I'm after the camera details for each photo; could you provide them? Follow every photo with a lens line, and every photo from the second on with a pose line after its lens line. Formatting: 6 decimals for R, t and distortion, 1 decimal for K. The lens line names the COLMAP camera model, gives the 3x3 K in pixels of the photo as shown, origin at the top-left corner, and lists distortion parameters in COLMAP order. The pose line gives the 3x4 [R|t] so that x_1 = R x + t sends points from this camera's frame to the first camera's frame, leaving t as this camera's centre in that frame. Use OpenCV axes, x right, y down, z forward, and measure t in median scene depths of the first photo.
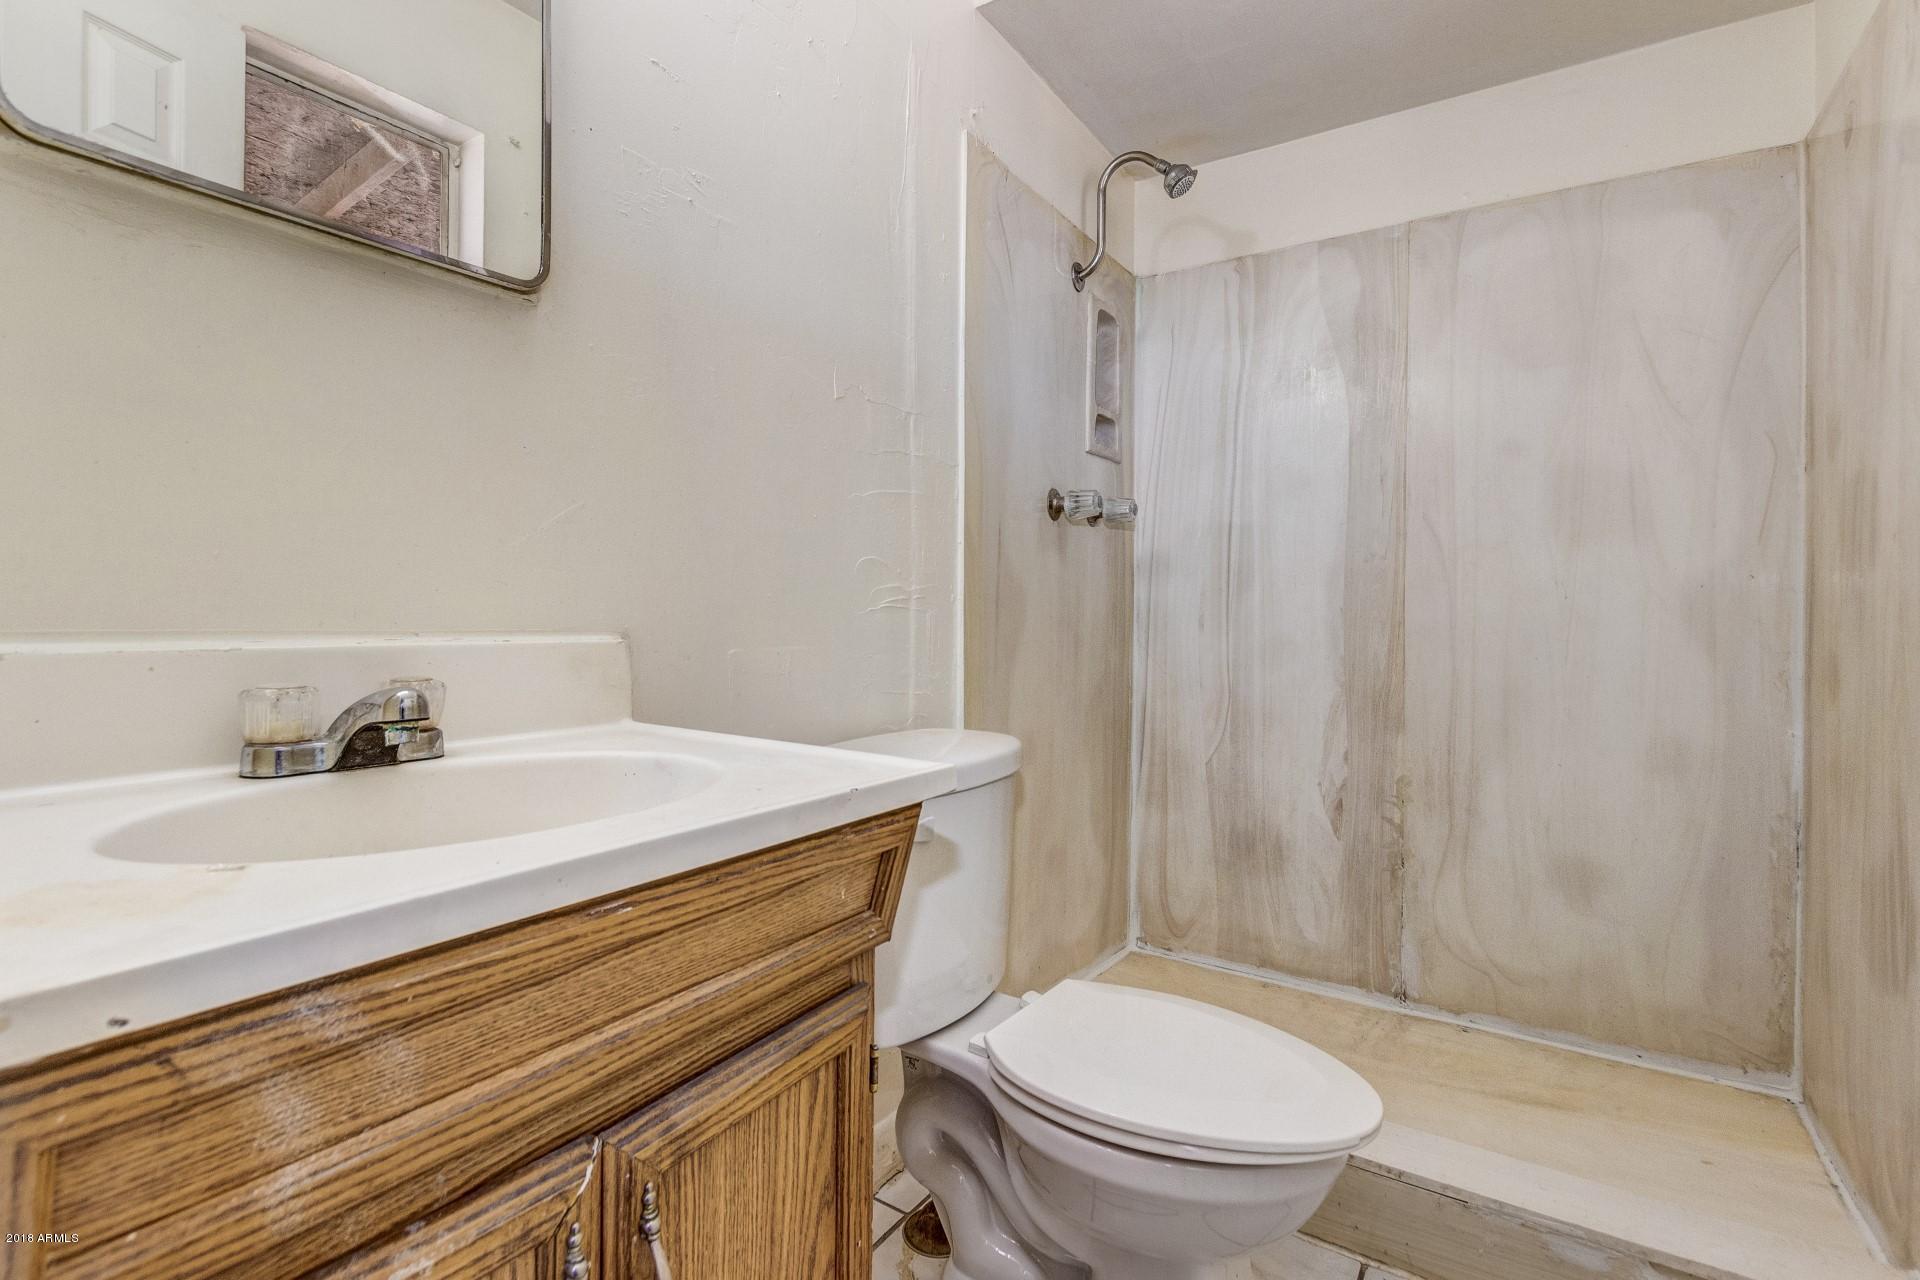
lens RADIAL K [[896.7, 0, 956.2], [0, 896.7, 633.6], [0, 0, 1]] dist [0.006006, -0.001456]
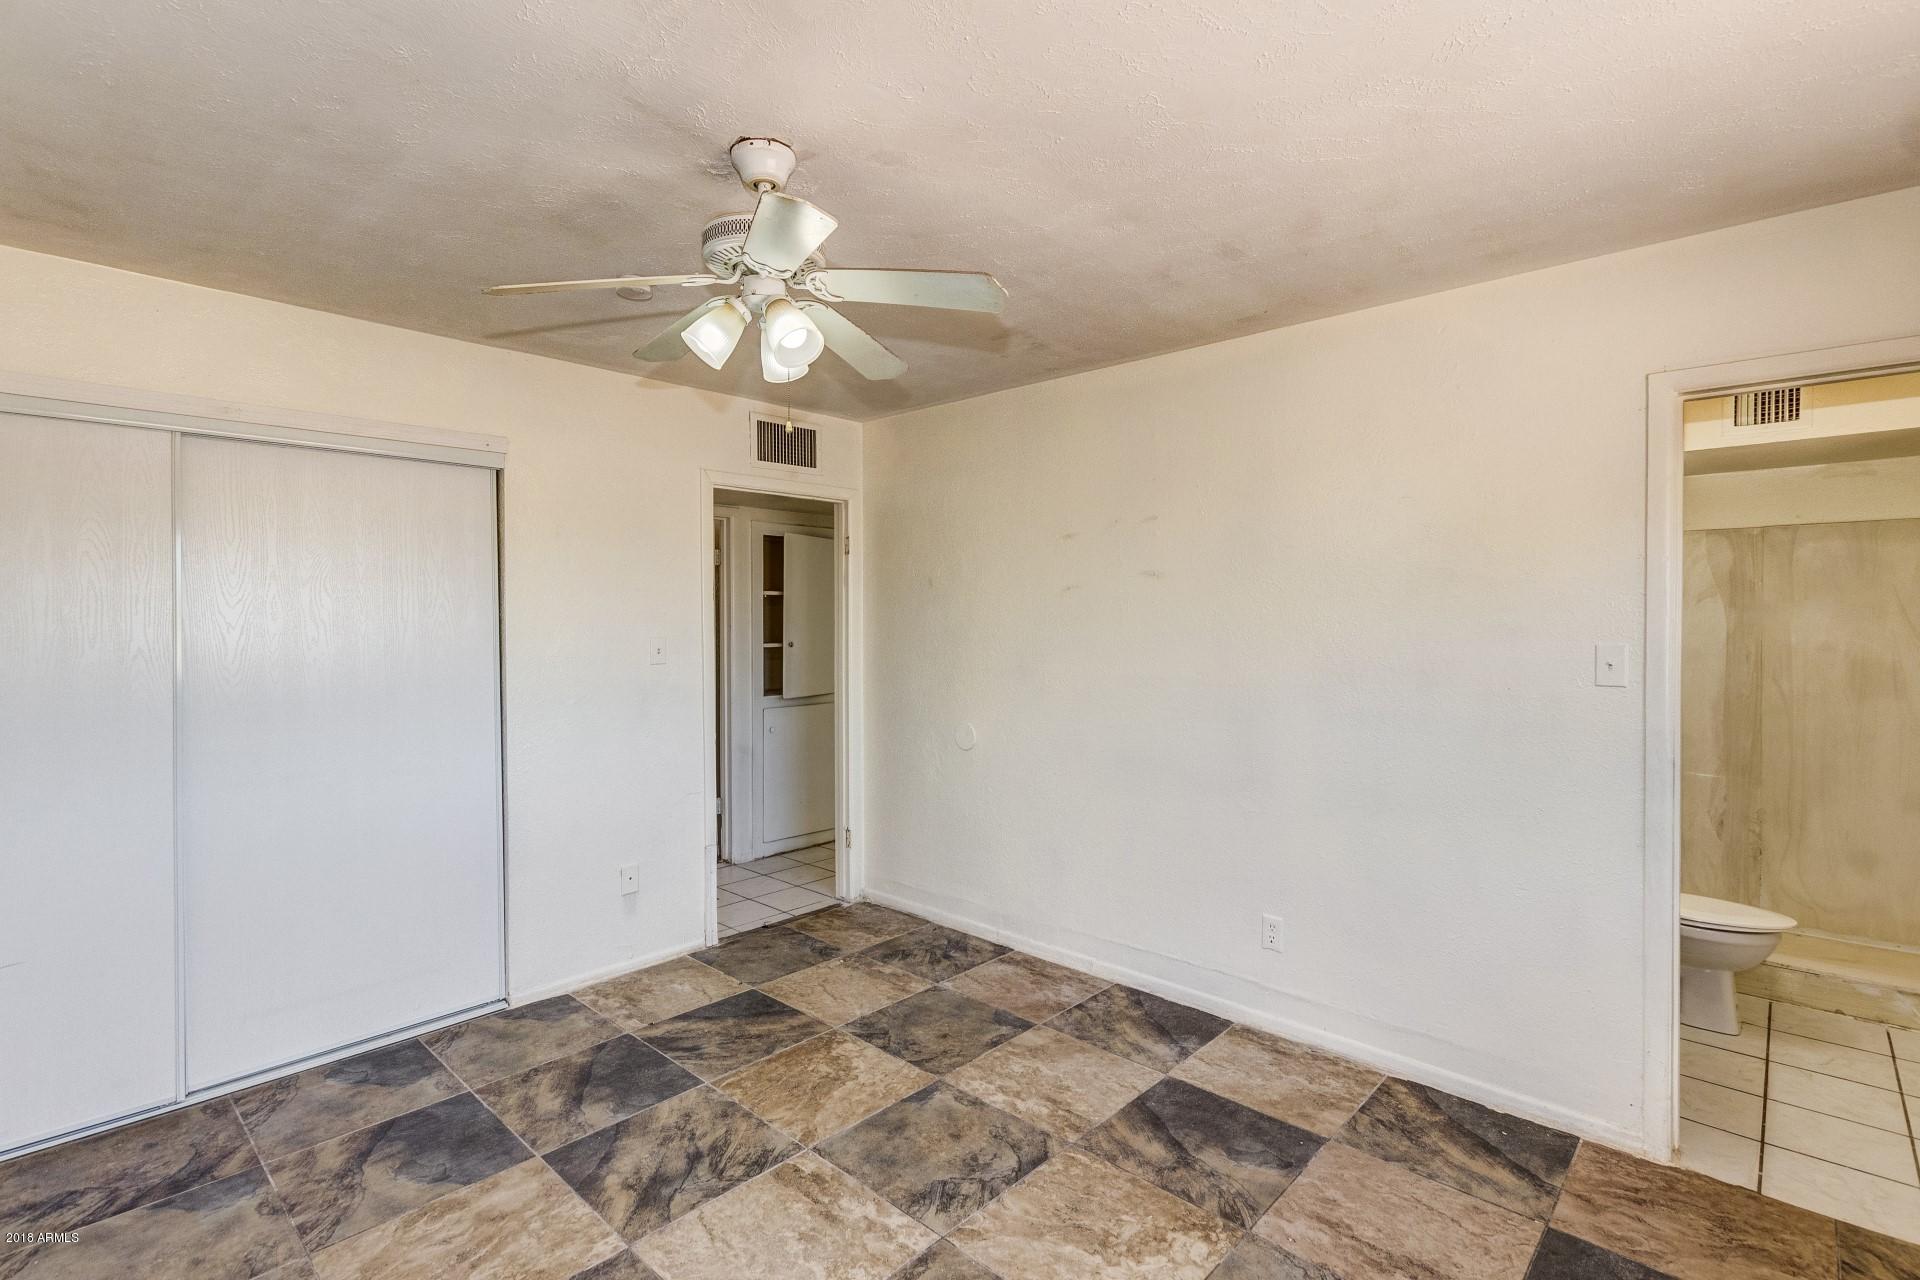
lens RADIAL K [[896.7, 0, 961.1], [0, 896.7, 646.1], [0, 0, 1]] dist [0.006006, -0.001456]
pose [[0.972282, -0.013320, -0.233432, -0.738378], [0.017428, 0.999727, 0.015543, -0.258203], [0.233162, -0.019181, 0.972249, -1.314841]]
